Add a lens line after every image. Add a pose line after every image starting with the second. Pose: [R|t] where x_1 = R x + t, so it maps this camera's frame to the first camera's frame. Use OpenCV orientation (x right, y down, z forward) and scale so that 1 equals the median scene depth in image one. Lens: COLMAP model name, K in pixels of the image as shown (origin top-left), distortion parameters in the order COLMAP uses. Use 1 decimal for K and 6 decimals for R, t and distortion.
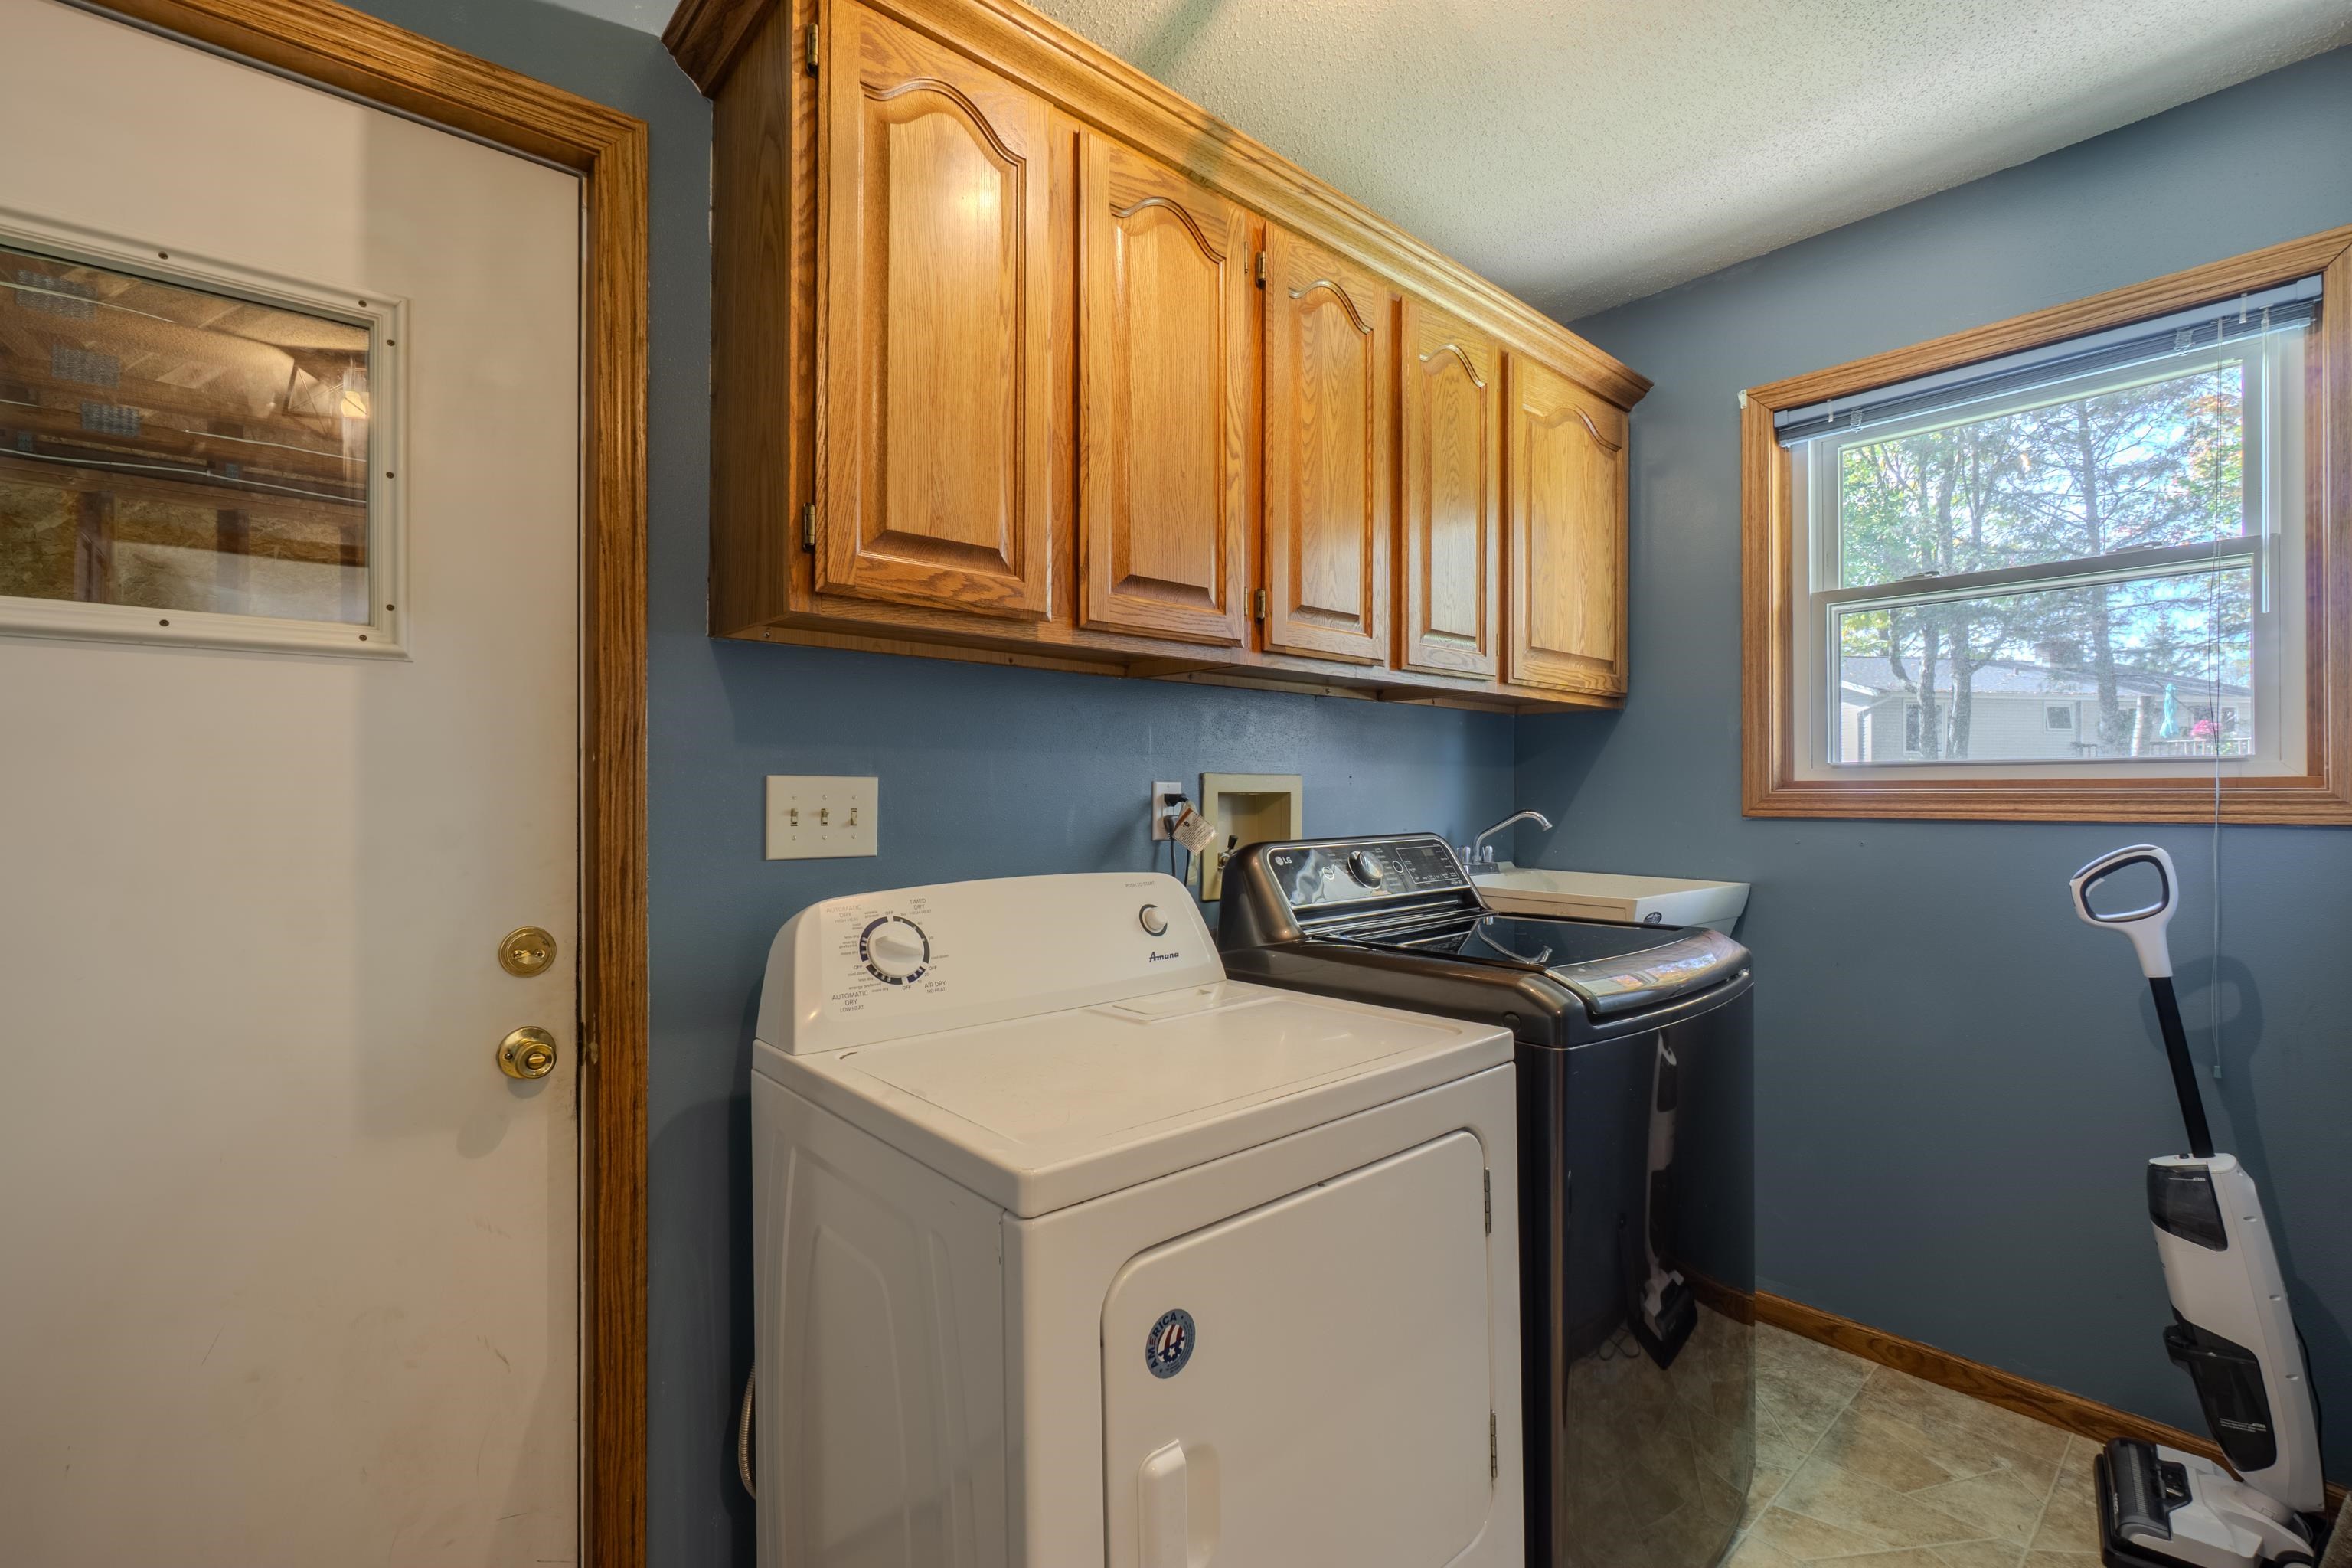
lens RADIAL K [[1010.7, 0, 1137.4], [0, 1010.7, 787.9], [0, 0, 1]] dist [-0.009851, 0.001854]
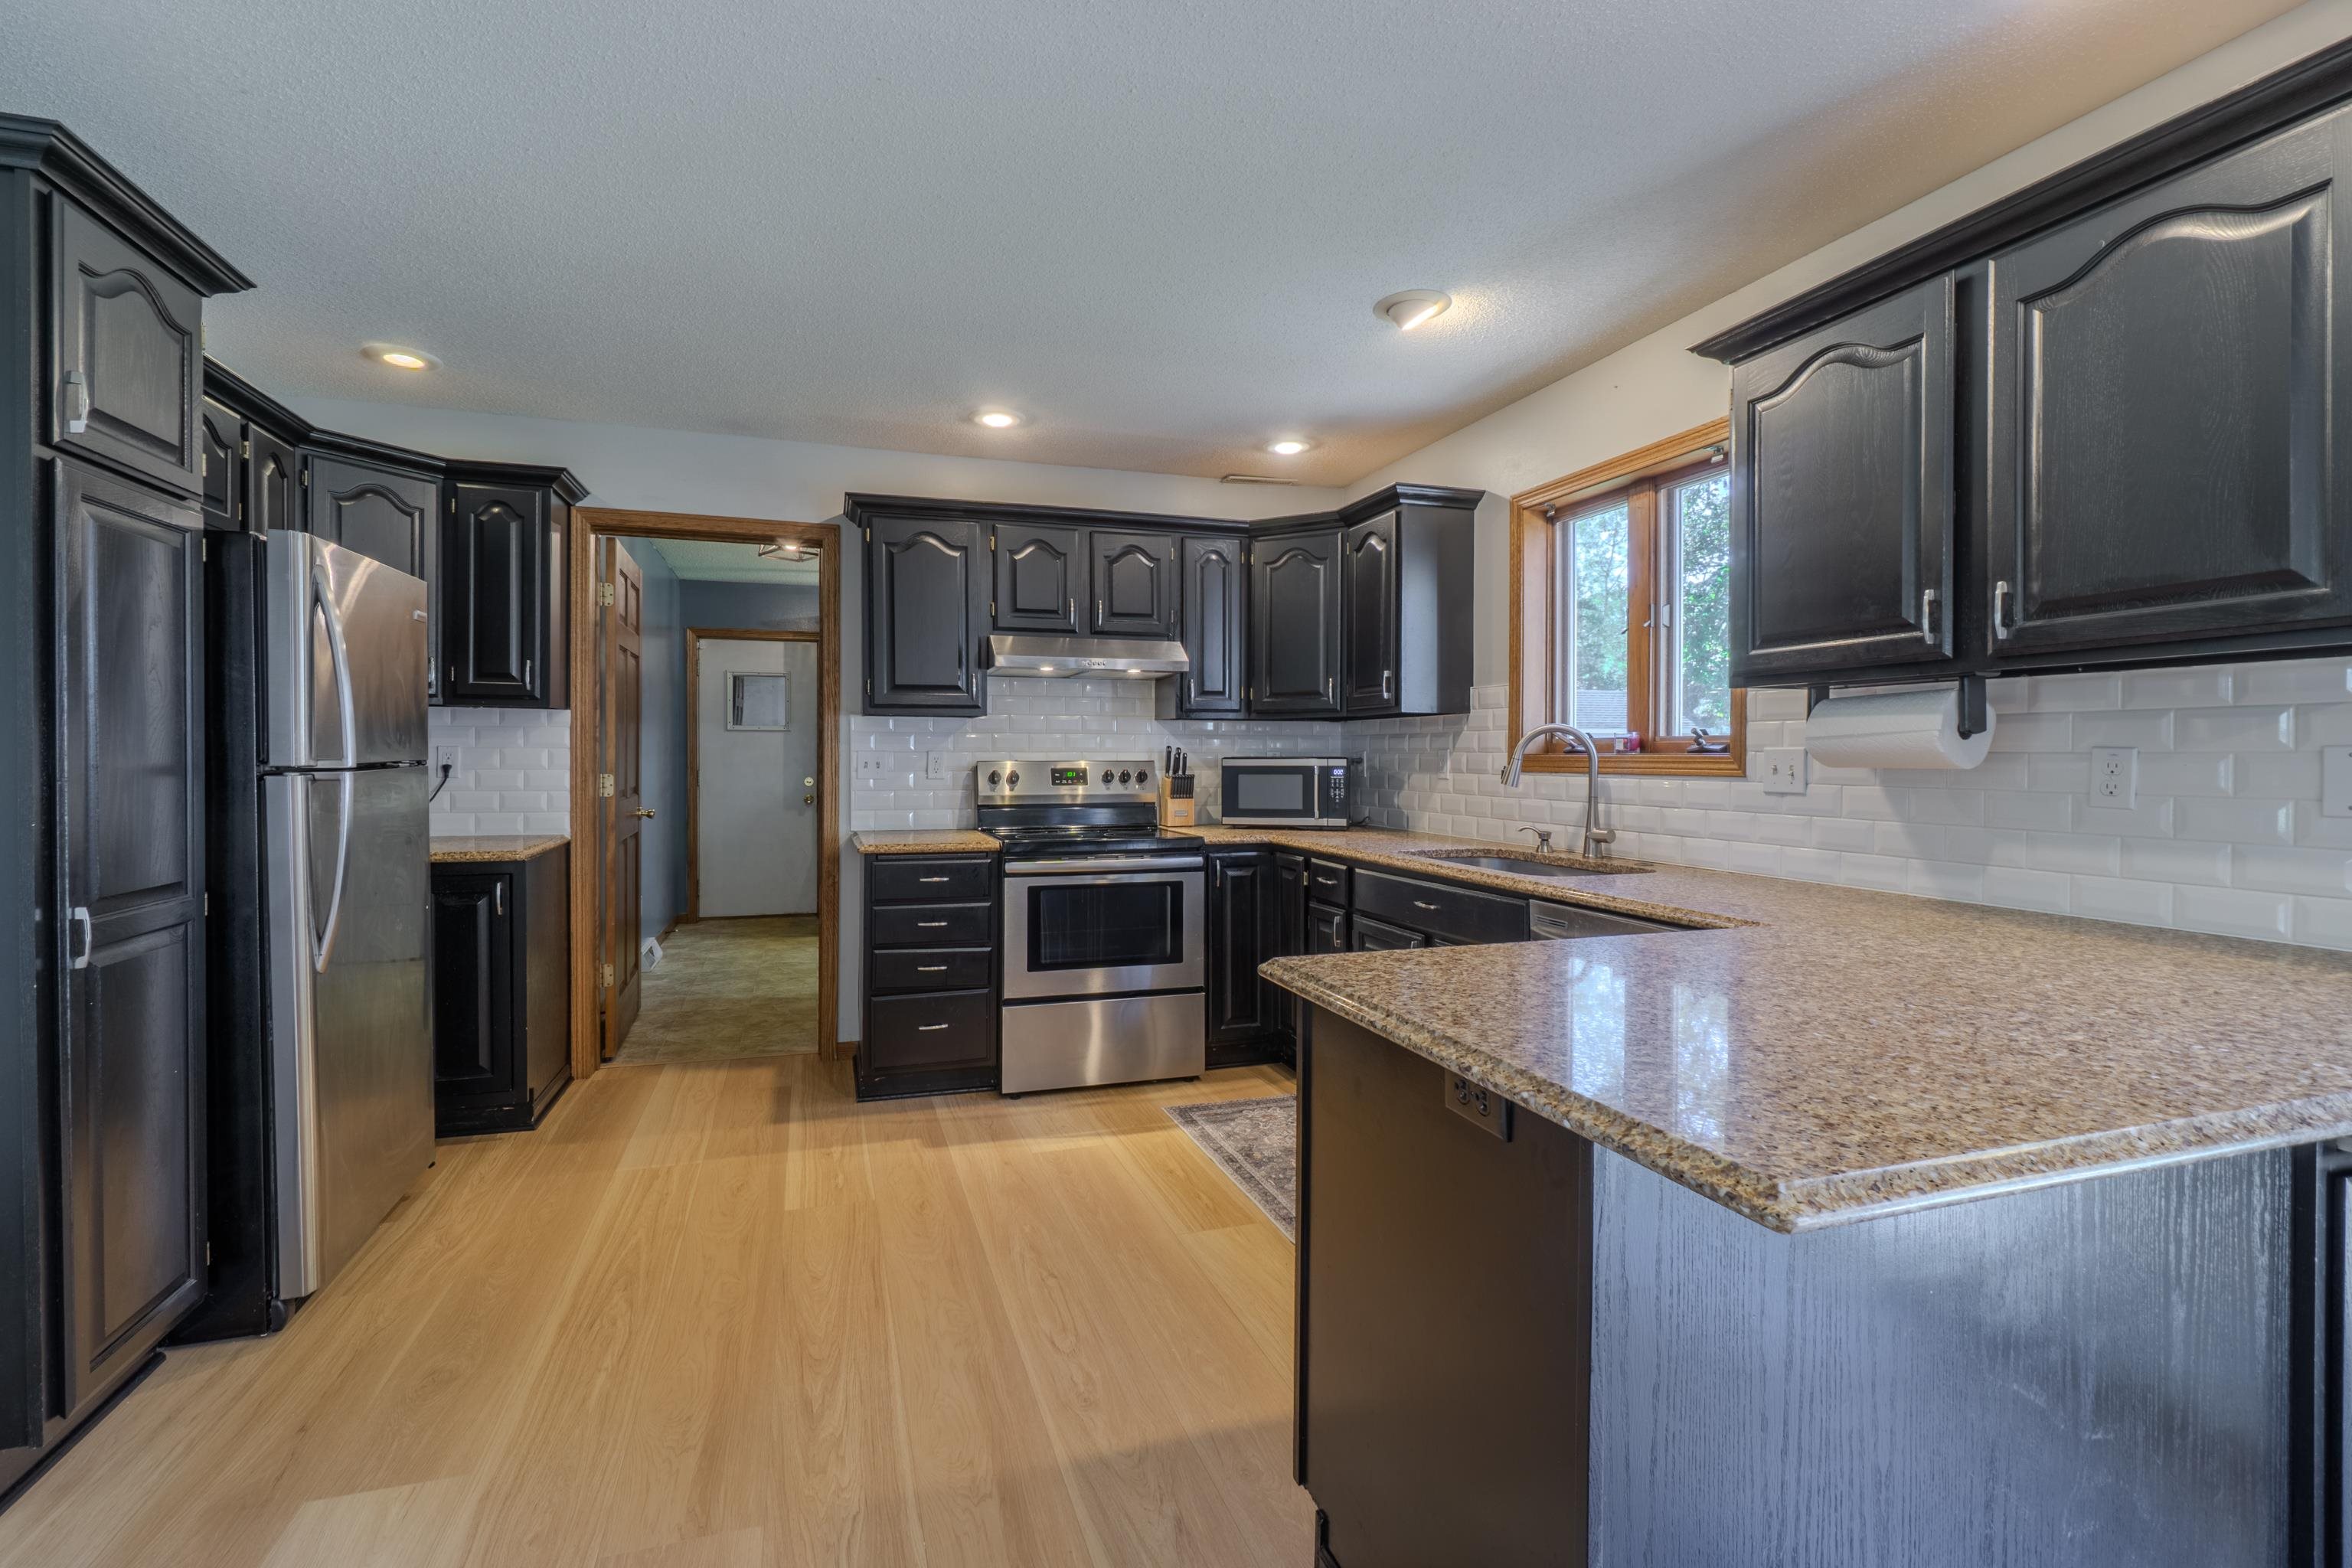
lens RADIAL K [[1010.7, 0, 1143.0], [0, 1010.7, 770.2], [0, 0, 1]] dist [-0.009851, 0.001854]
pose [[0.921728, 0.011731, -0.387660, 3.249186], [-0.006051, 0.999856, 0.015869, -0.000865], [0.387790, -0.012282, 0.921666, -3.417538]]
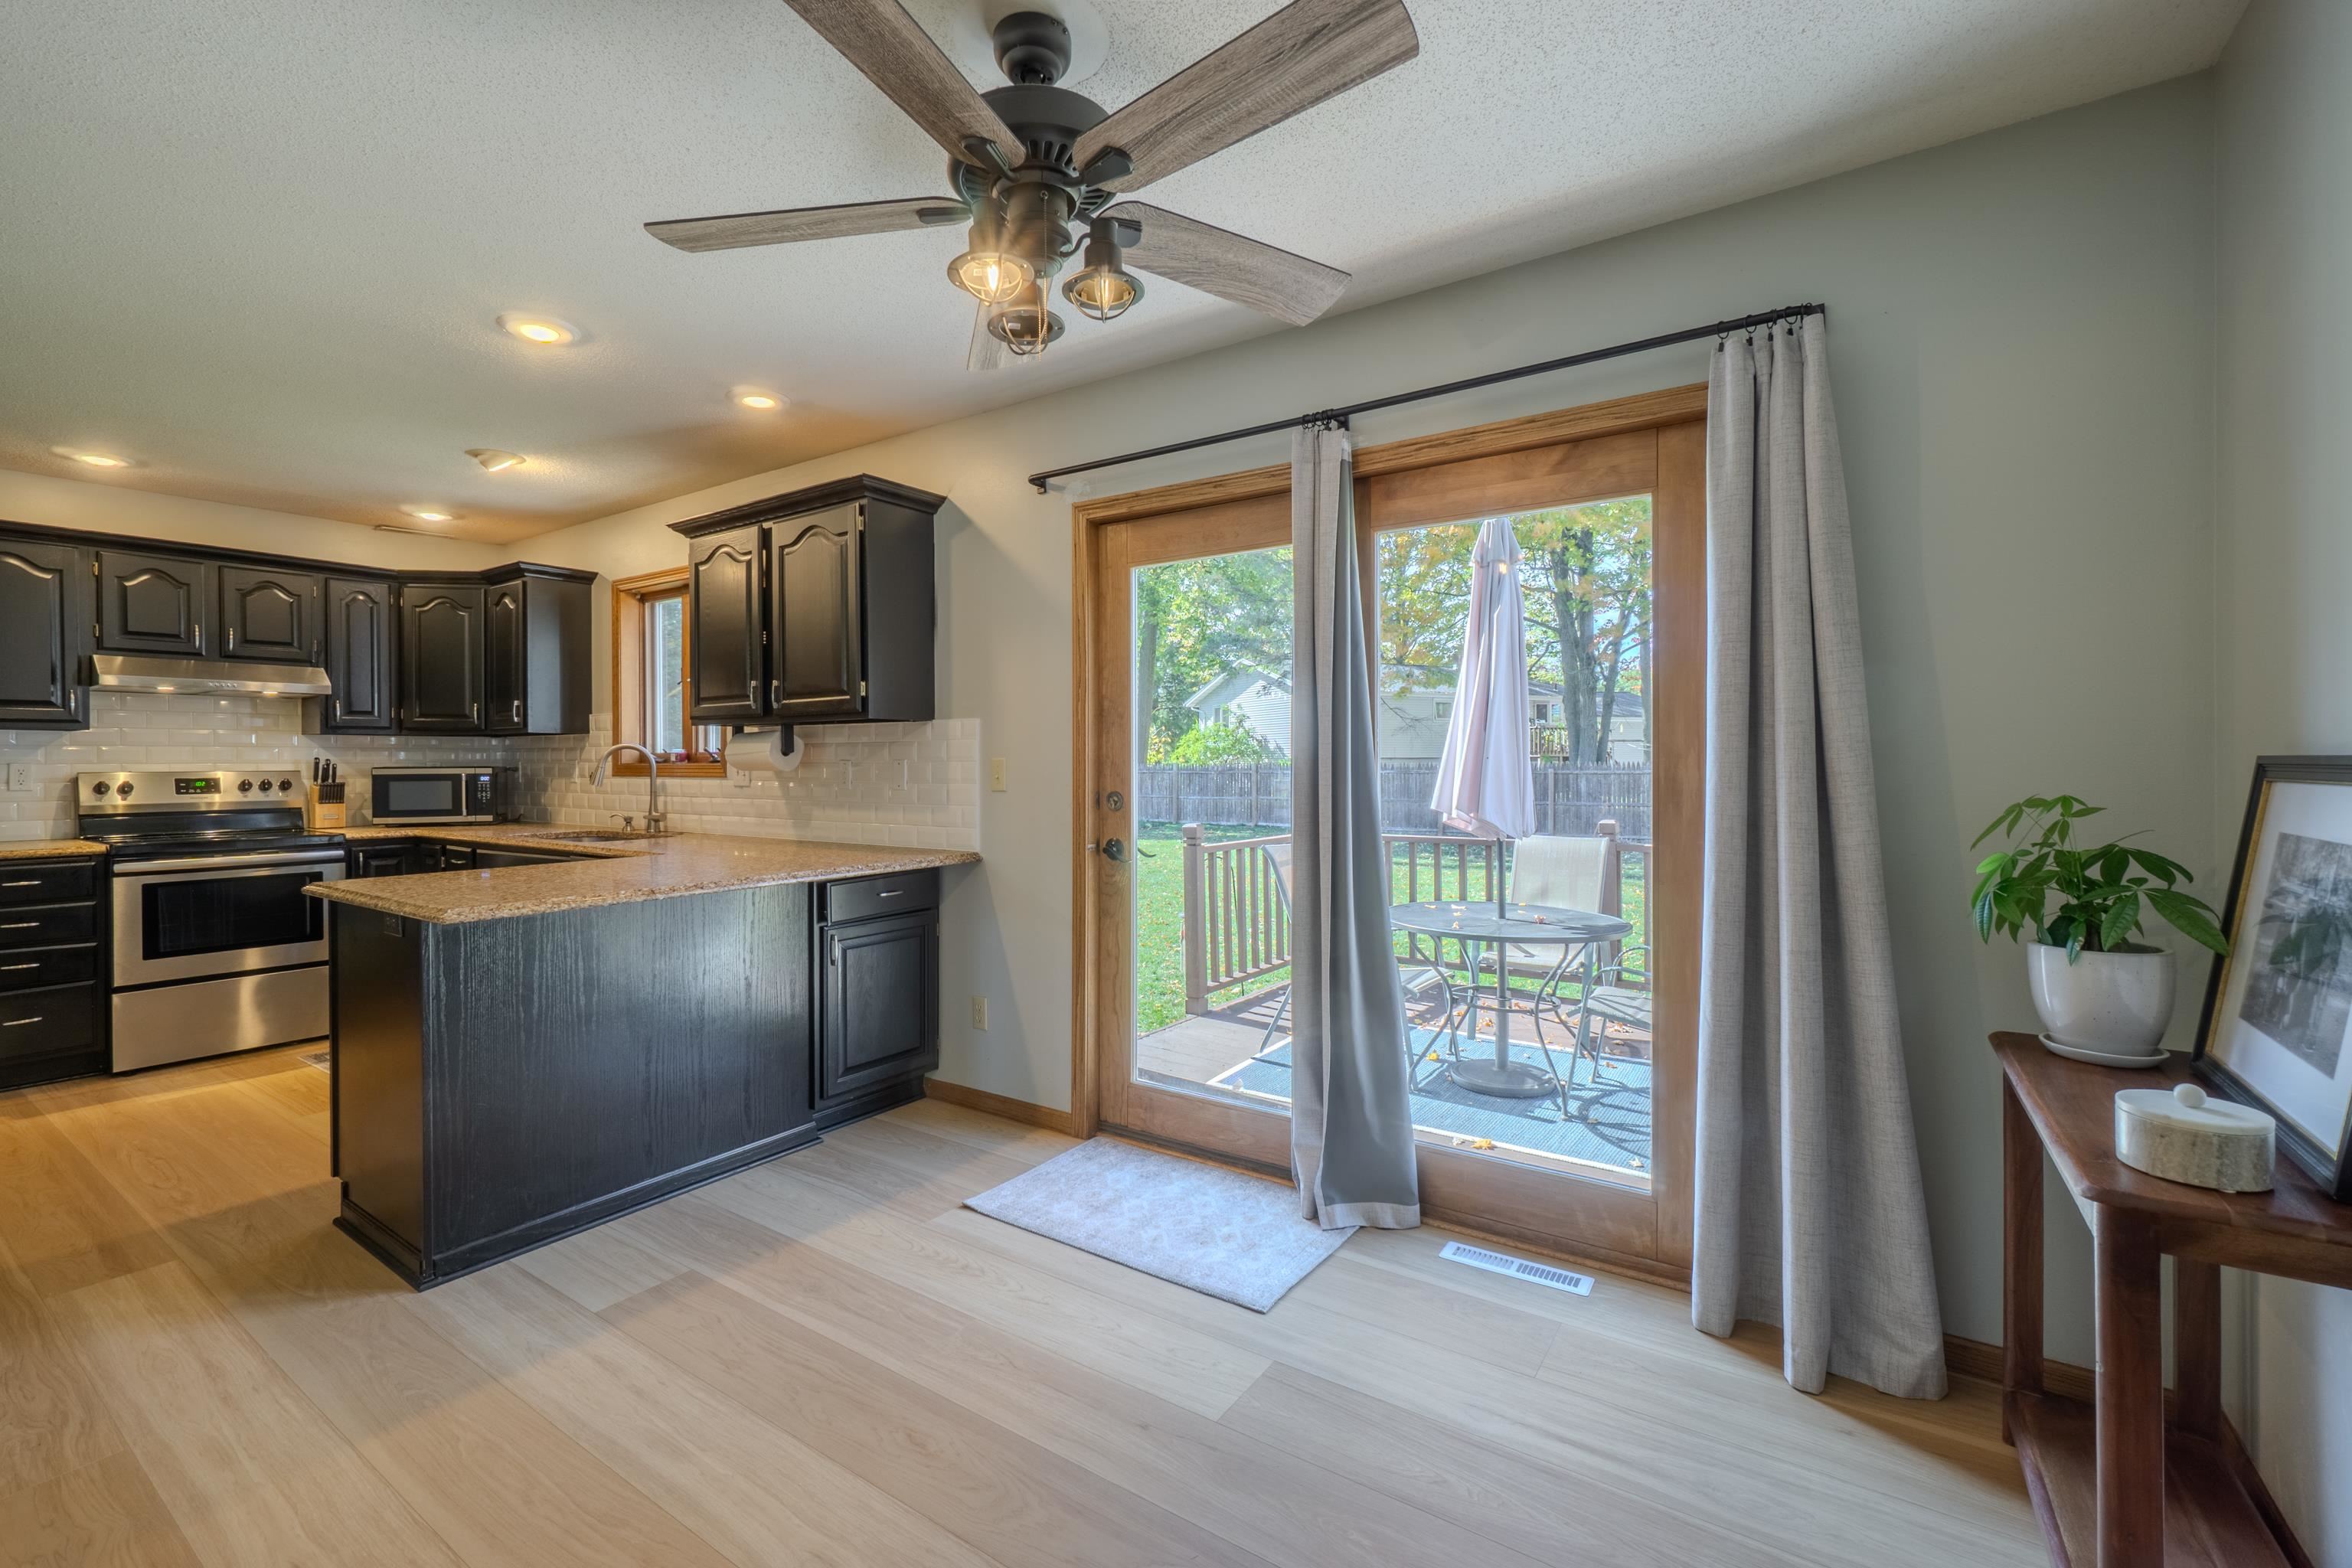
lens RADIAL K [[1010.7, 0, 1132.5], [0, 1010.7, 770.6], [0, 0, 1]] dist [-0.009851, 0.001854]
pose [[0.970020, -0.000677, 0.243022, 4.062668], [-0.001197, 0.999971, 0.007563, -0.011300], [-0.243020, -0.007627, 0.969991, -4.673423]]
